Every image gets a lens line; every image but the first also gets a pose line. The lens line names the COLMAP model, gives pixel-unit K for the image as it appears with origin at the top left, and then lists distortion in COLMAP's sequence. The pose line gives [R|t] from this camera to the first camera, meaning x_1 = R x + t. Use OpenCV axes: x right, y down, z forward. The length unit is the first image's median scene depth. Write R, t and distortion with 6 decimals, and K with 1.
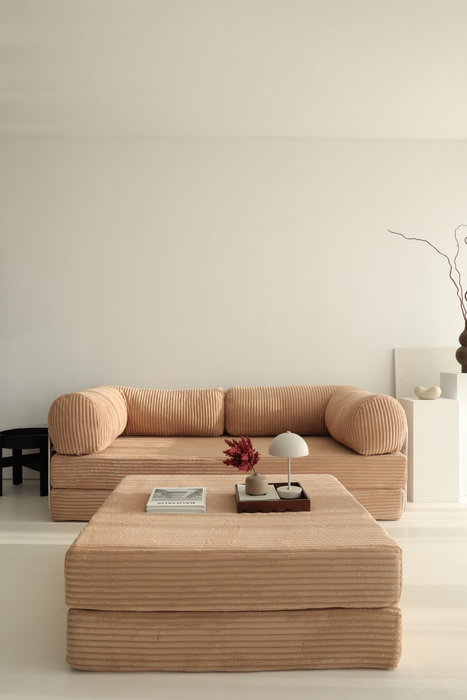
lens RADIAL K [[540.9, 0, 233.3], [0, 540.9, 350.4], [0, 0, 1]] dist [-0.053717, 0.020632]
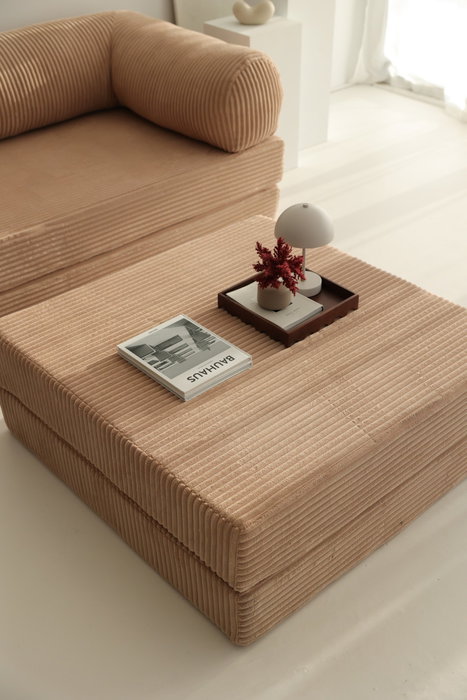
lens RADIAL K [[865.4, 0, 235.3], [0, 865.4, 355.7], [0, 0, 1]] dist [0.068175, 0.000000]
pose [[0.755941, -0.378071, 0.534430, -0.801527], [0.004391, 0.819282, 0.573373, -0.403858], [-0.654625, -0.431090, 0.620989, 0.428863]]
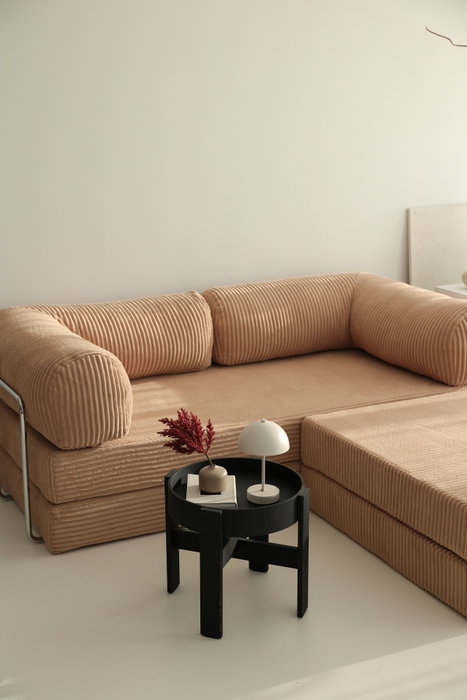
lens RADIAL K [[990.9, 0, 232.2], [0, 990.9, 351.1], [0, 0, 1]] dist [0.134888, 0.000000]
pose [[0.890759, -0.115954, 0.439436, -1.194865], [-0.003337, 0.965210, 0.261453, -0.398977], [-0.454465, -0.234358, 0.859383, -0.065485]]
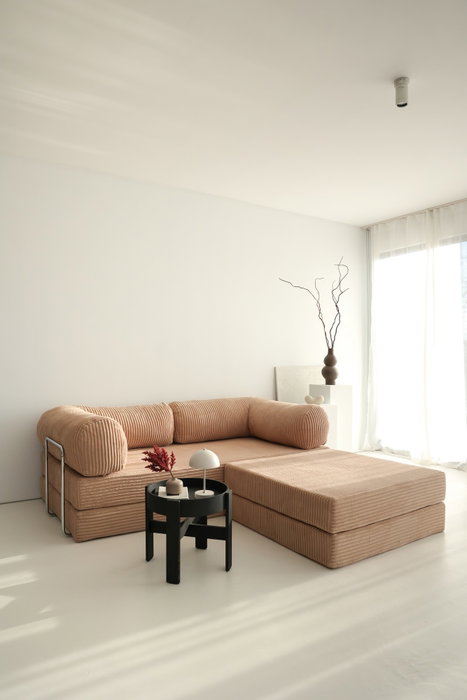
lens RADIAL K [[487.0, 0, 232.4], [0, 487.0, 347.3], [0, 0, 1]] dist [-0.081152, -0.000257]
pose [[0.839500, 0.015405, 0.543141, -1.110855], [-0.010000, 0.999867, -0.012901, -0.088916], [-0.543267, 0.005399, 0.839543, 0.127562]]
